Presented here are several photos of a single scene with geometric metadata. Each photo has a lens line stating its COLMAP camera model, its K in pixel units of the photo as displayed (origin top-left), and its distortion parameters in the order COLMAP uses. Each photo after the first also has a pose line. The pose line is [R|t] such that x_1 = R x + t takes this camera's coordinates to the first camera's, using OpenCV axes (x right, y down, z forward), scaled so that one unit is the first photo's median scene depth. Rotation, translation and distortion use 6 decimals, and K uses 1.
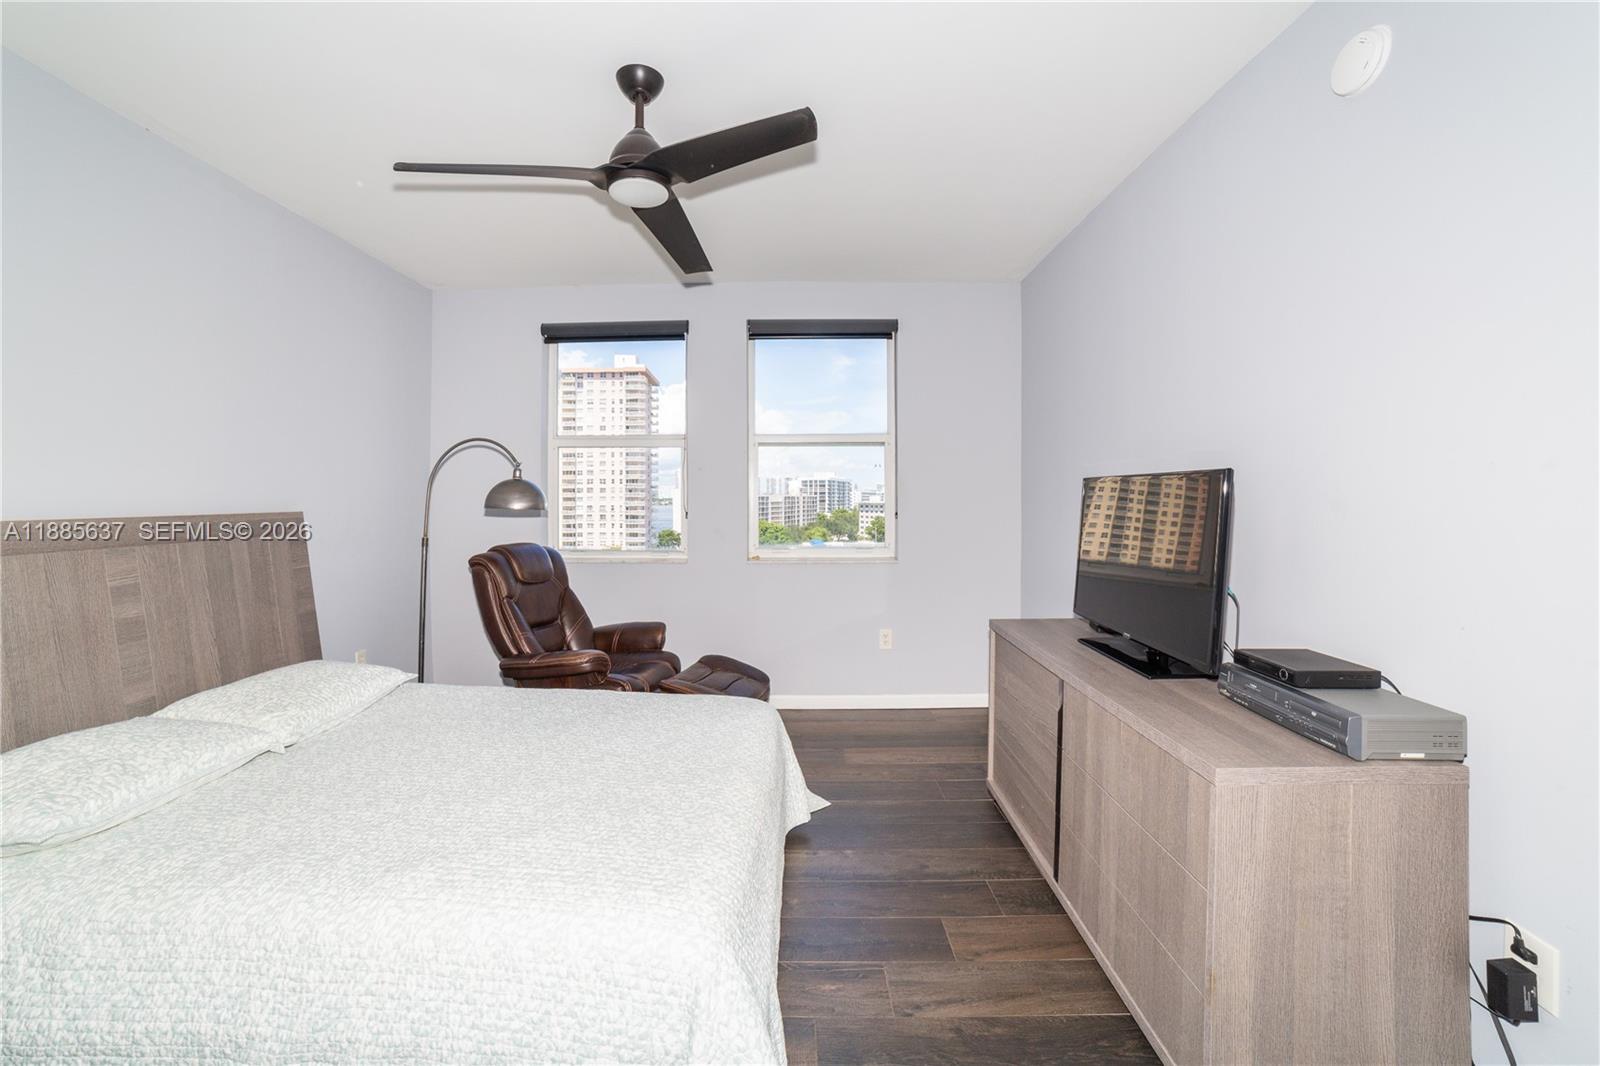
lens RADIAL K [[656.4, 0, 801.2], [0, 656.4, 520.4], [0, 0, 1]] dist [-0.058532, 0.012850]
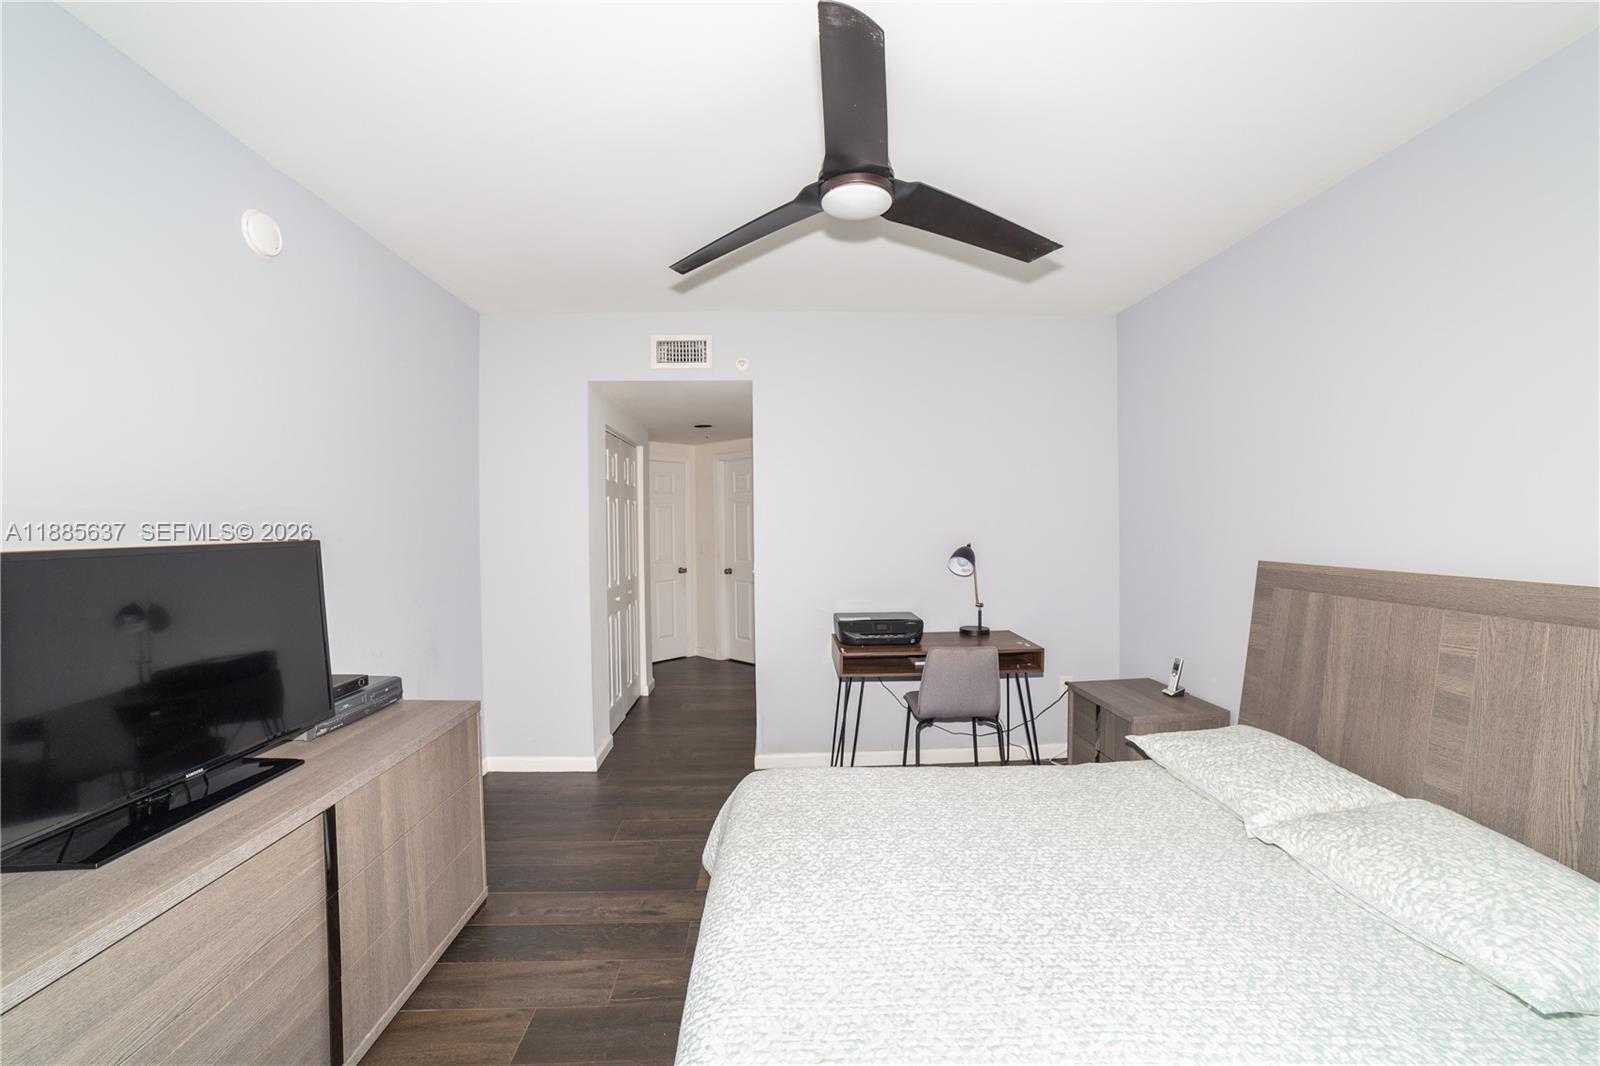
lens RADIAL K [[656.4, 0, 799.2], [0, 656.4, 524.9], [0, 0, 1]] dist [-0.058532, 0.012850]
pose [[-0.999647, 0.012456, -0.023474, -0.142087], [0.011465, 0.999056, 0.041889, -0.112575], [0.023973, 0.041605, -0.998846, 1.666978]]
